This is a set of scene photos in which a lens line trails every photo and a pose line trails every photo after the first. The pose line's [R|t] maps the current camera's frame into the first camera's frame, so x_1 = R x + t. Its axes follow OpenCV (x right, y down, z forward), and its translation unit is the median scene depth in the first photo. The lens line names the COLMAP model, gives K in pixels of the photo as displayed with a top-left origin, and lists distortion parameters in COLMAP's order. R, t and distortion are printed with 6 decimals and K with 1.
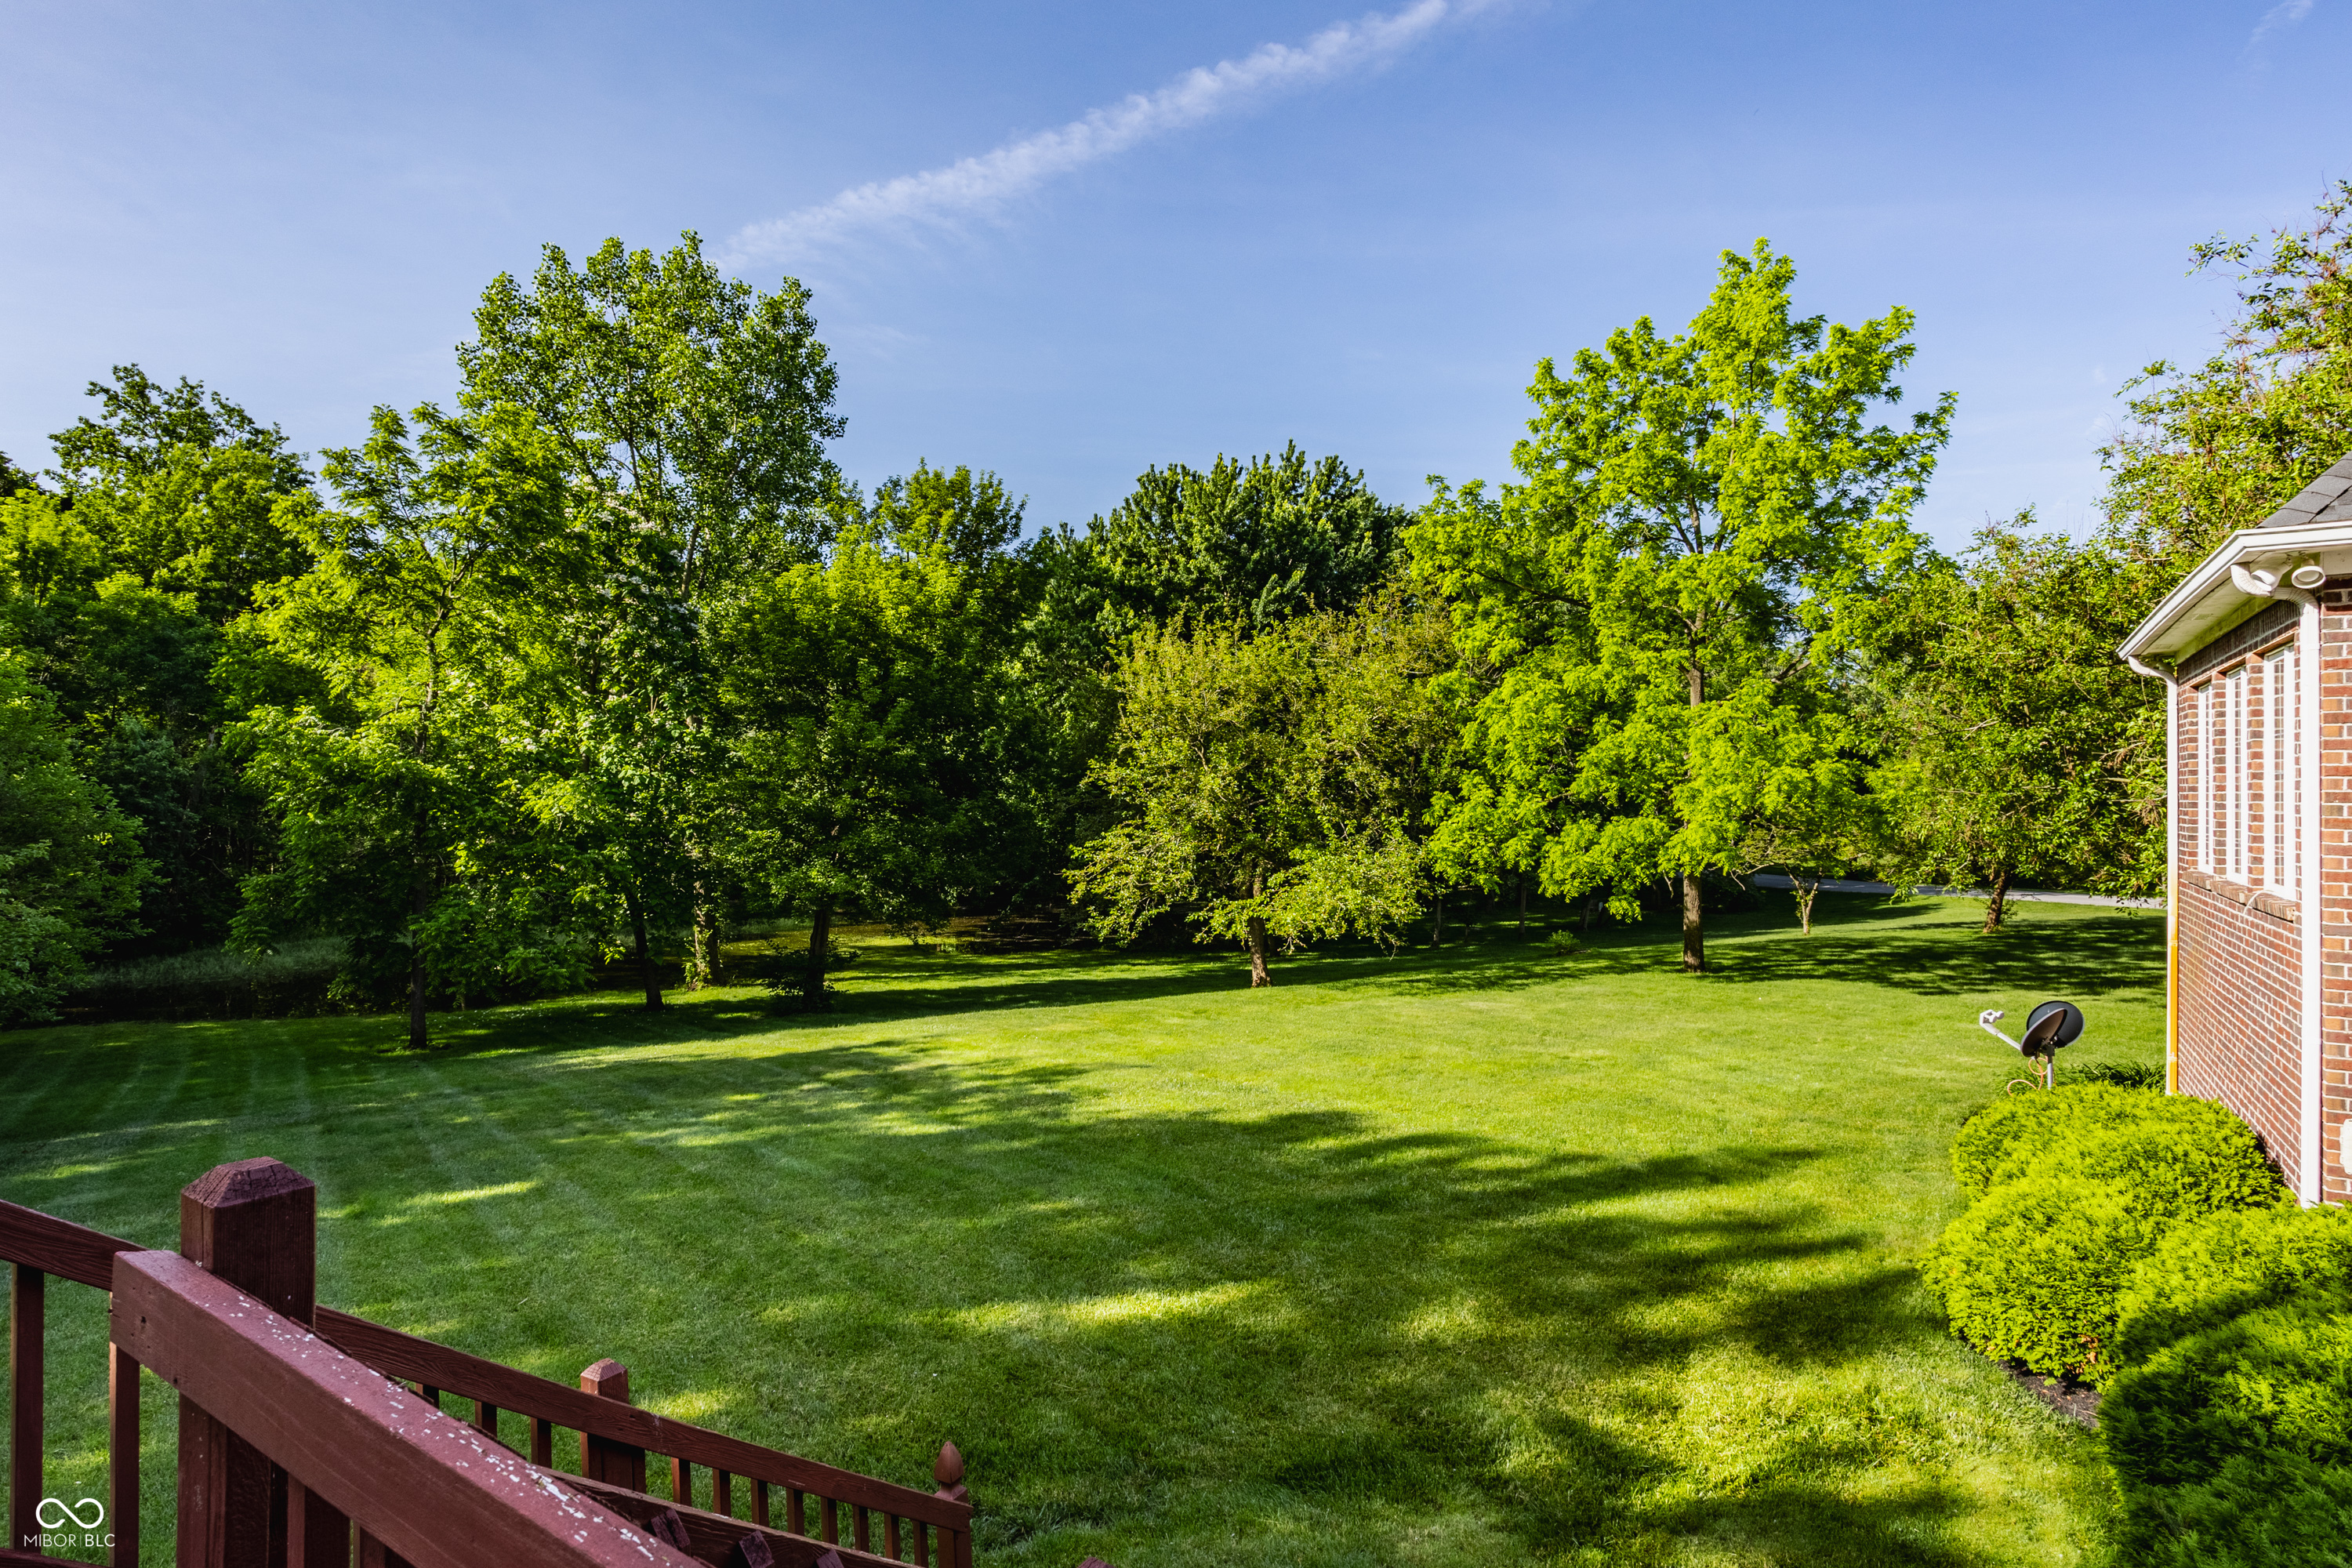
lens RADIAL K [[1276.2, 0, 1166.2], [0, 1276.2, 767.7], [0, 0, 1]] dist [-0.025866, 0.013715]
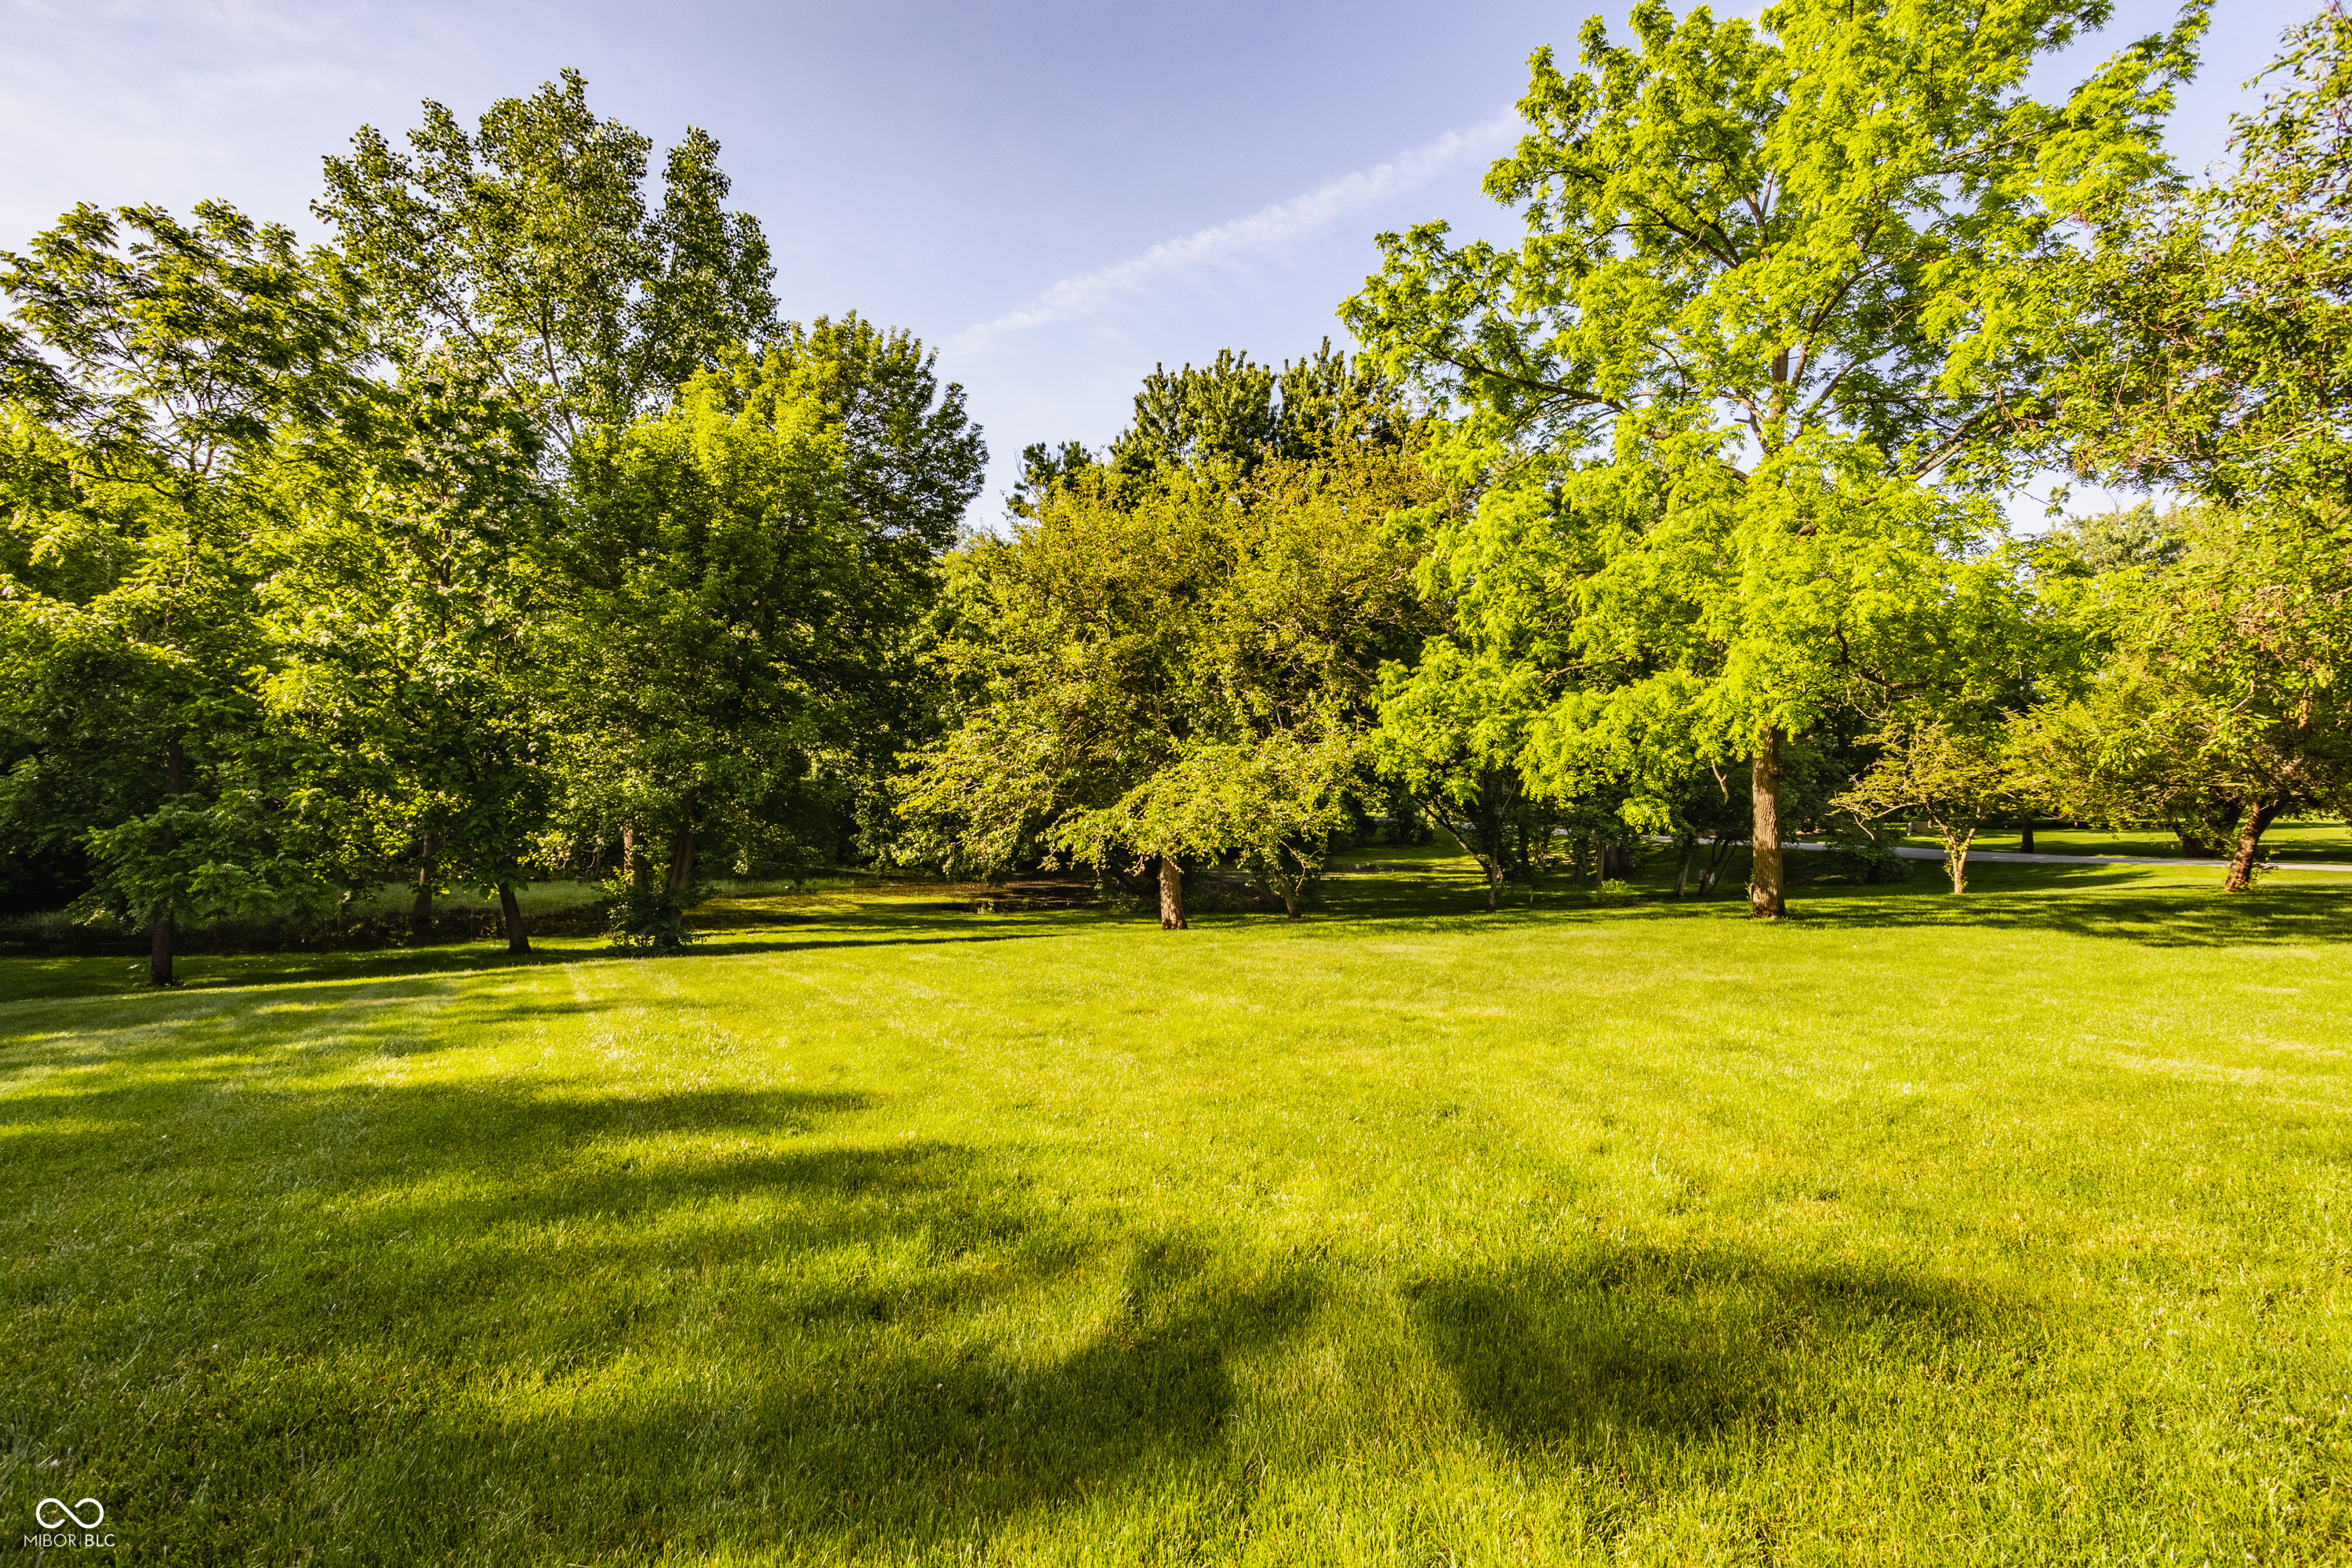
lens RADIAL K [[1159.4, 0, 1177.2], [0, 1159.4, 772.3], [0, 0, 1]] dist [-0.035058, 0.004991]
pose [[0.989223, 0.001968, -0.146406, 0.197113], [-0.003759, 0.999921, -0.011955, 0.090822], [0.146371, 0.012376, 0.989152, 0.356824]]
